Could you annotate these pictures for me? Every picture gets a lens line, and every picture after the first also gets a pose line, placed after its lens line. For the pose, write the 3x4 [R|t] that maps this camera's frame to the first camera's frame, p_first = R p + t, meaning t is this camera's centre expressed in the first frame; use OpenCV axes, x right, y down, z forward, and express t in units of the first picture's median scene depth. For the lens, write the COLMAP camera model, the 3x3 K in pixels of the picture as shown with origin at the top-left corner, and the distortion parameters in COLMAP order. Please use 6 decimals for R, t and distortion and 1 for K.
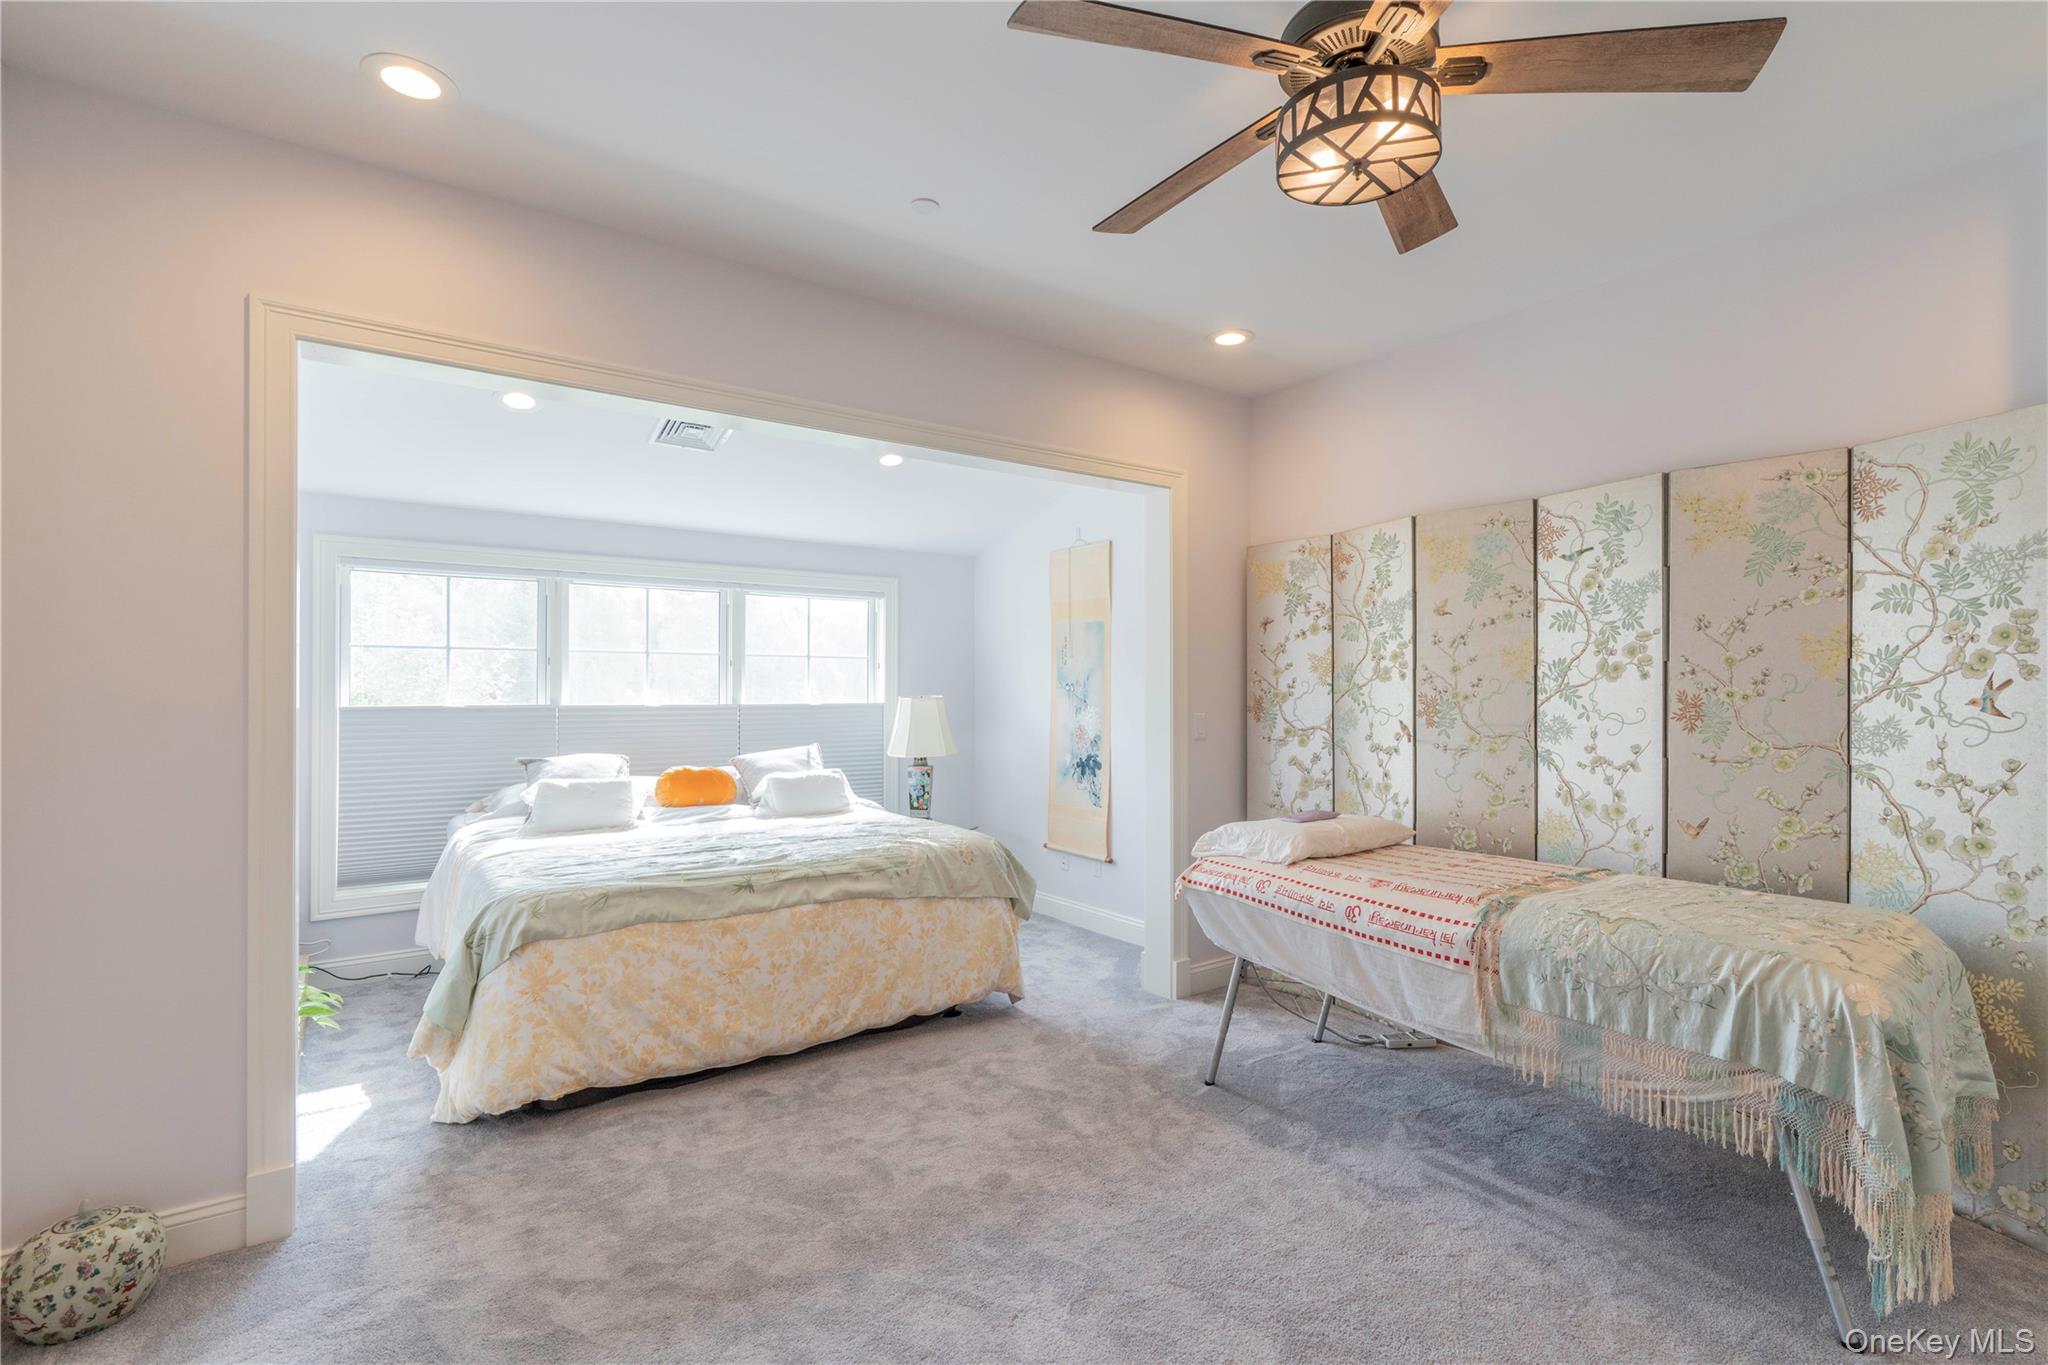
lens RADIAL K [[945.5, 0, 1027.7], [0, 945.5, 692.7], [0, 0, 1]] dist [-0.001480, 0.001742]
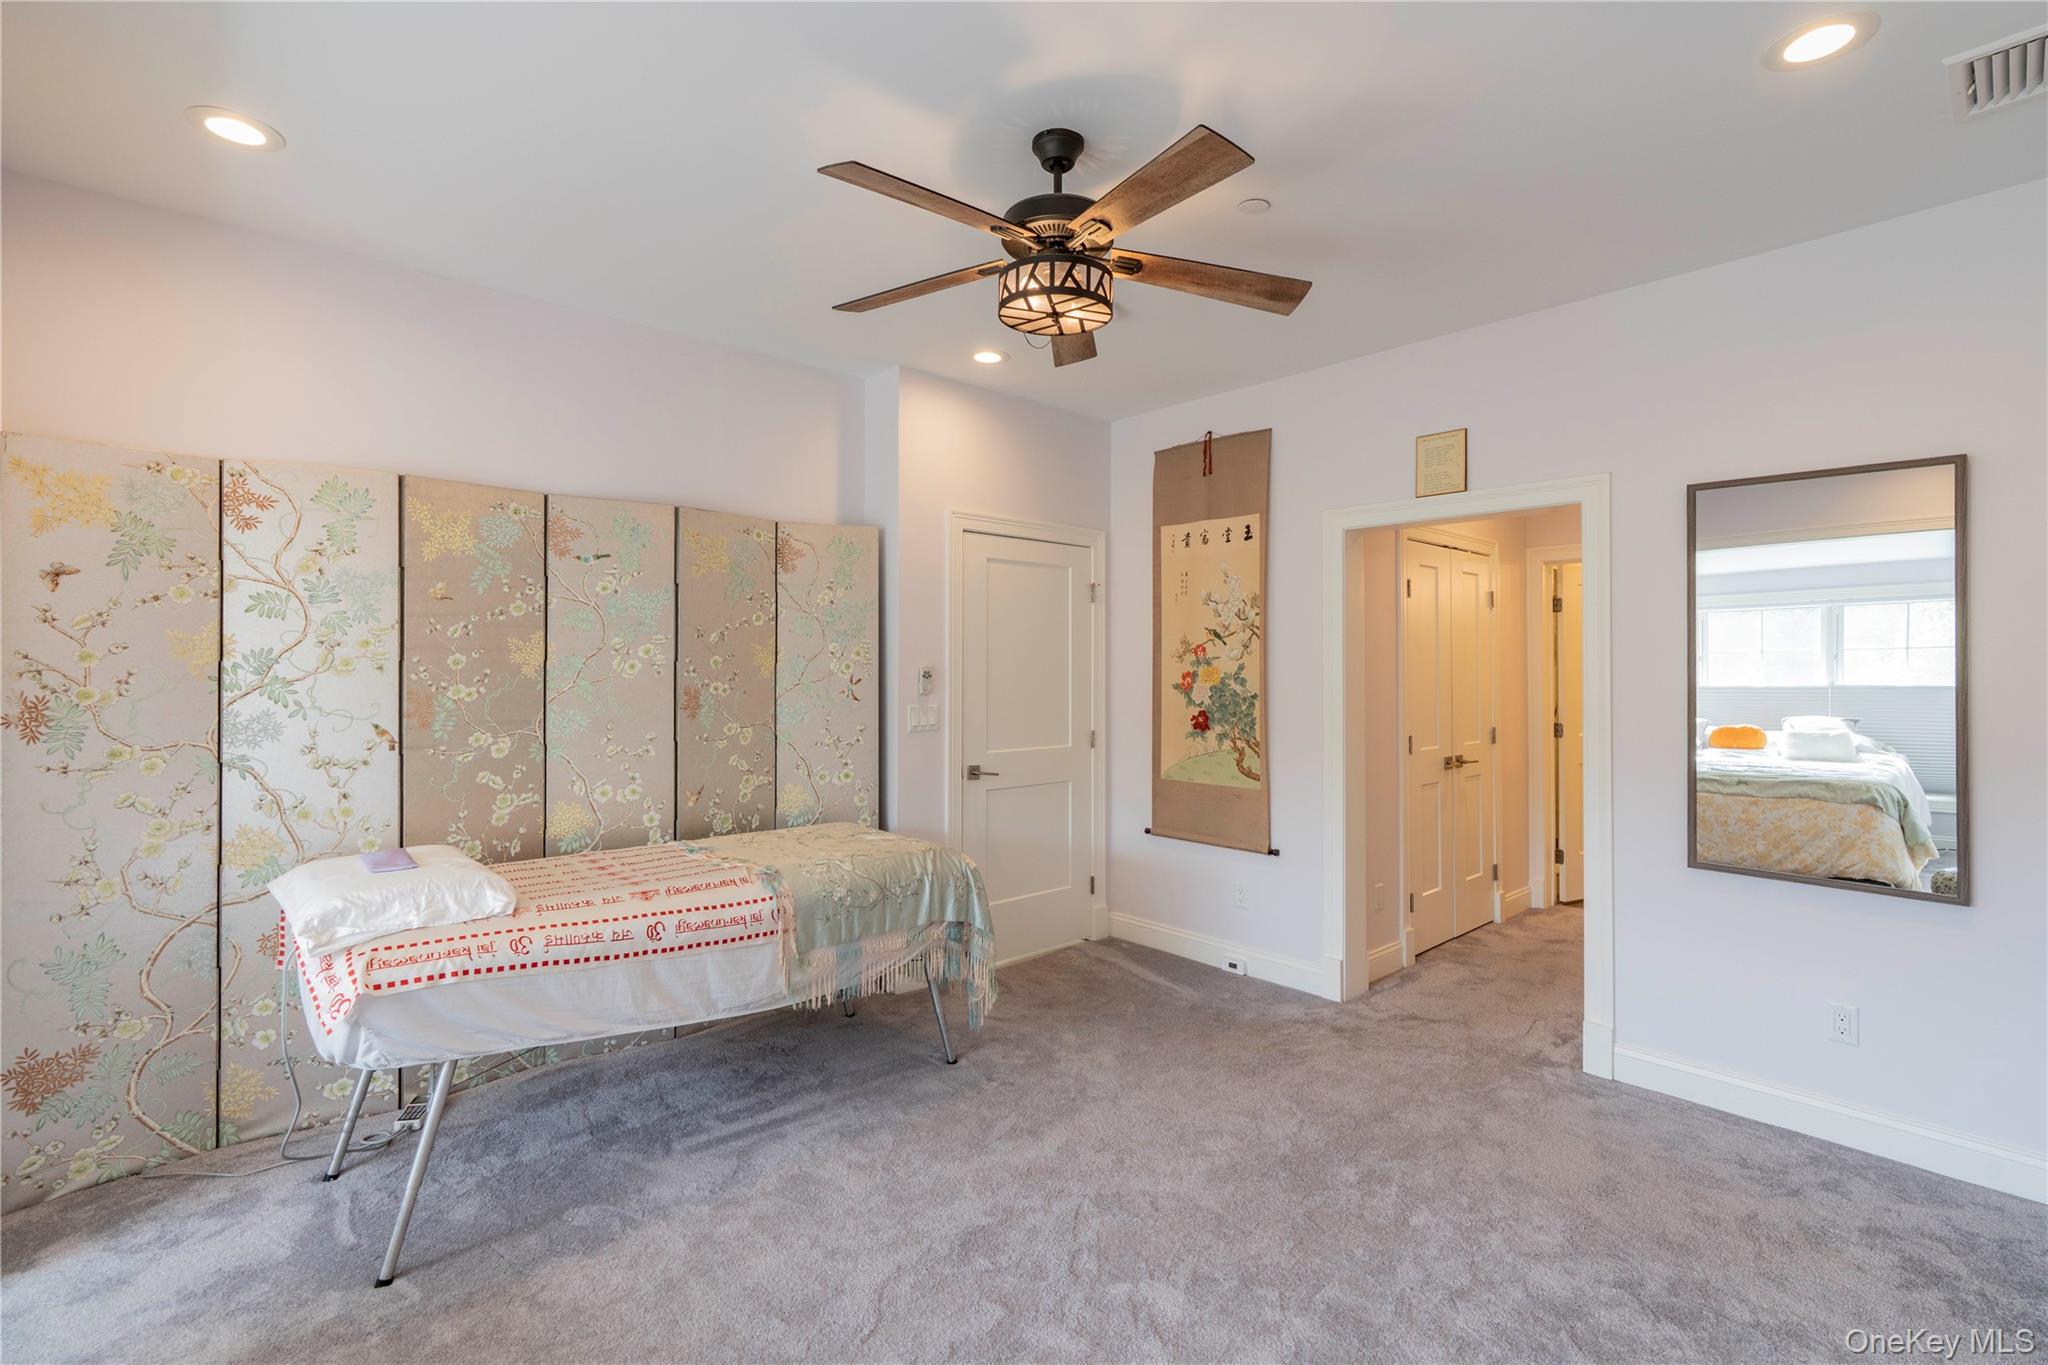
lens RADIAL K [[934.7, 0, 1025.8], [0, 934.7, 670.8], [0, 0, 1]] dist [-0.001967, 0.000286]
pose [[-0.109994, 0.003817, 0.993925, -0.523076], [-0.002597, 0.999988, -0.004128, -0.016646], [-0.993929, -0.003035, -0.109982, 0.637232]]
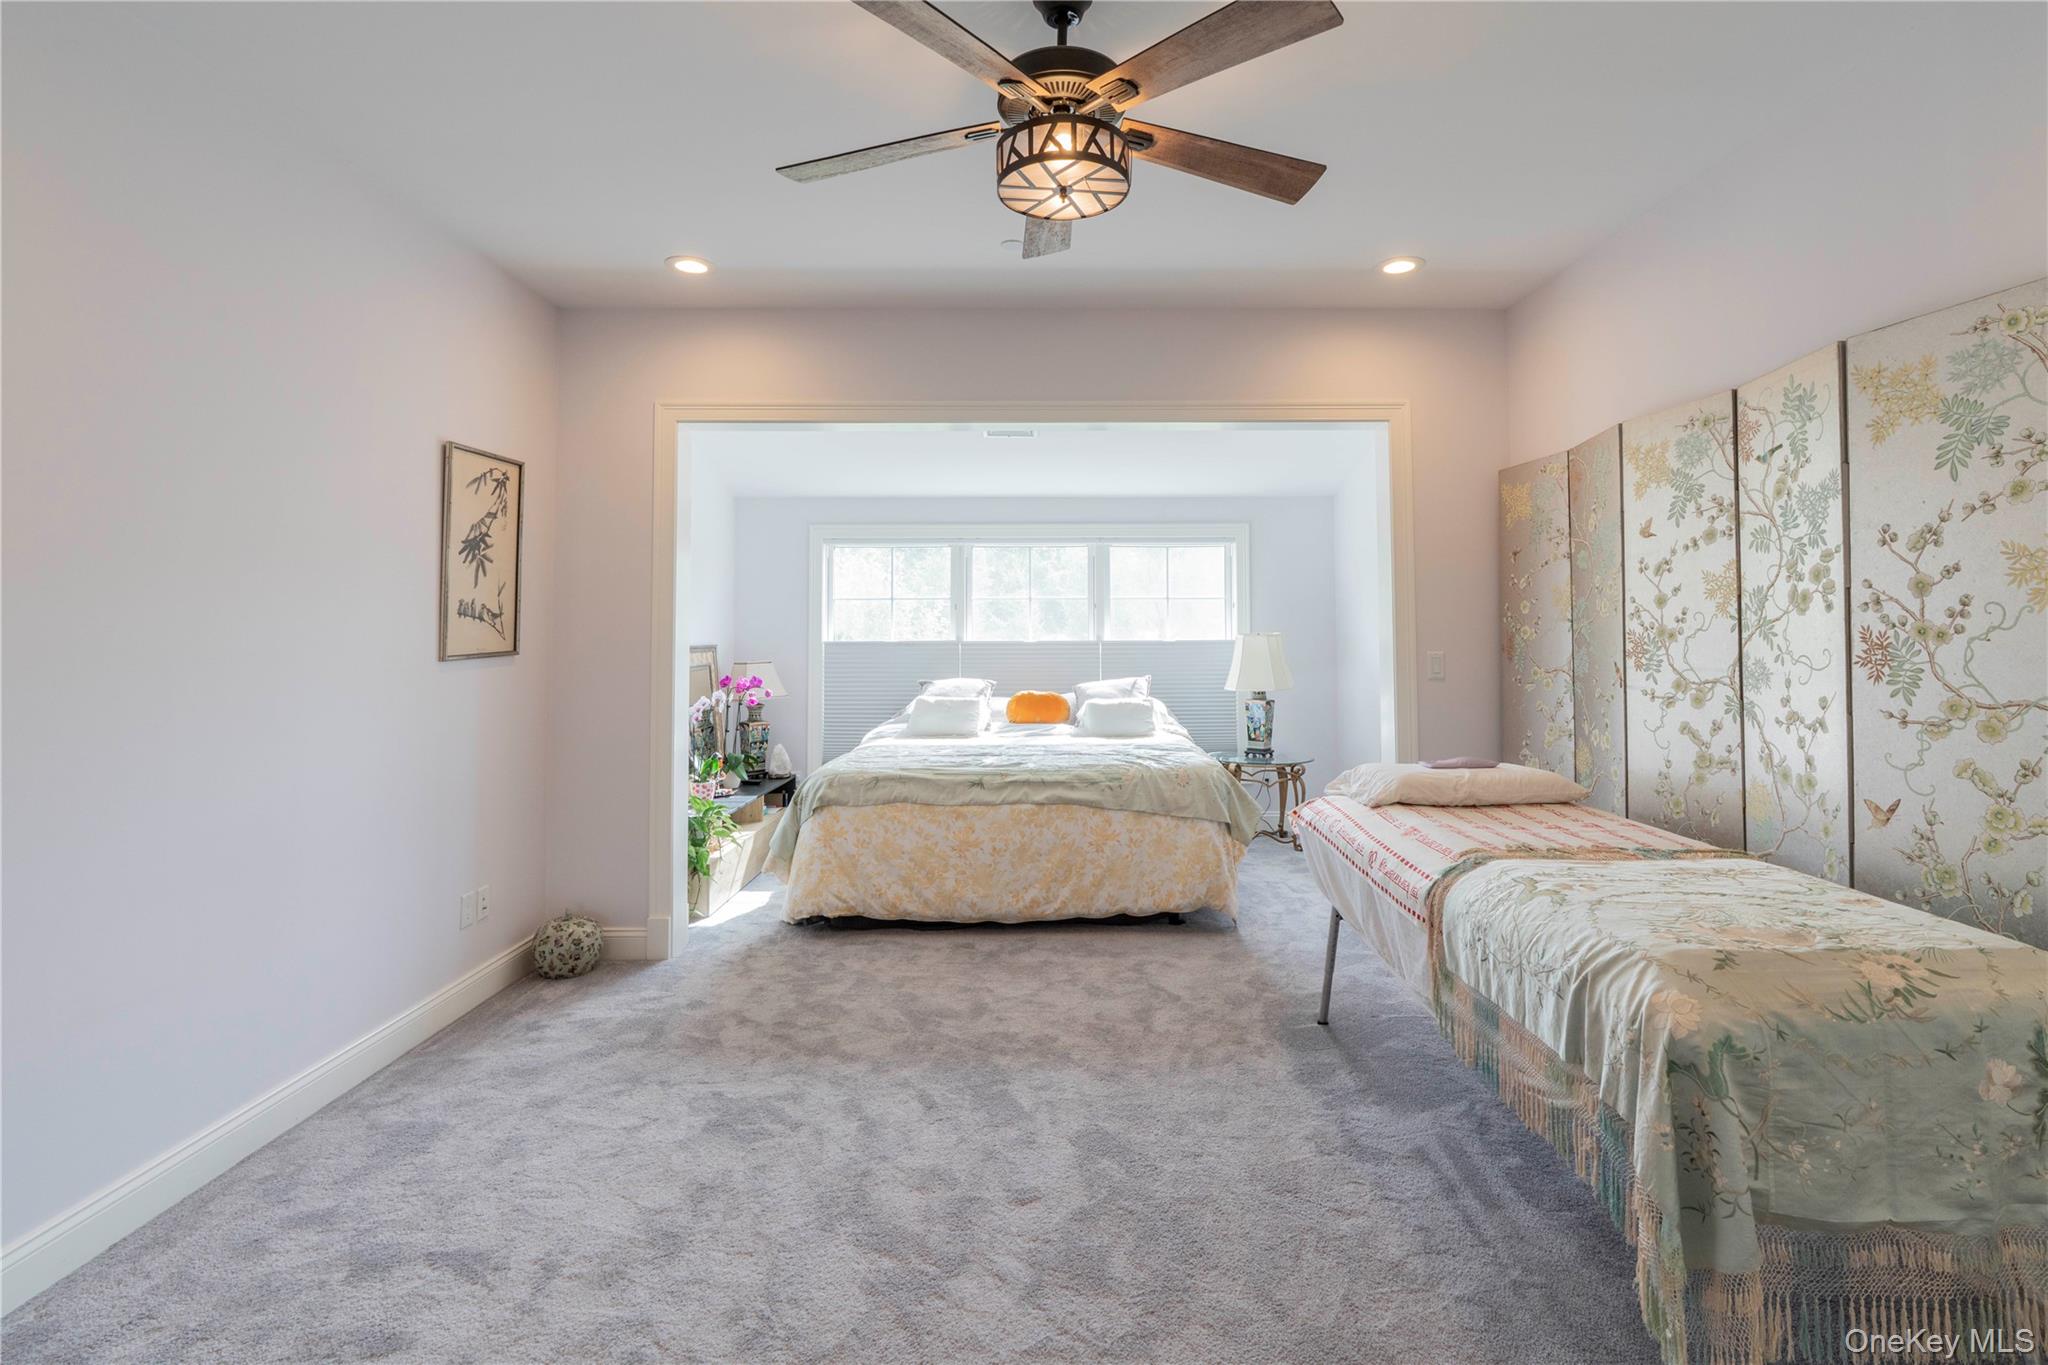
lens RADIAL K [[929.9, 0, 1050.3], [0, 929.9, 603.9], [0, 0, 1]] dist [-0.005003, 0.000456]
pose [[0.821421, -0.019347, -0.569994, 0.532577], [0.003851, 0.999590, -0.028379, -0.001466], [0.570309, 0.021116, 0.821159, 0.023324]]
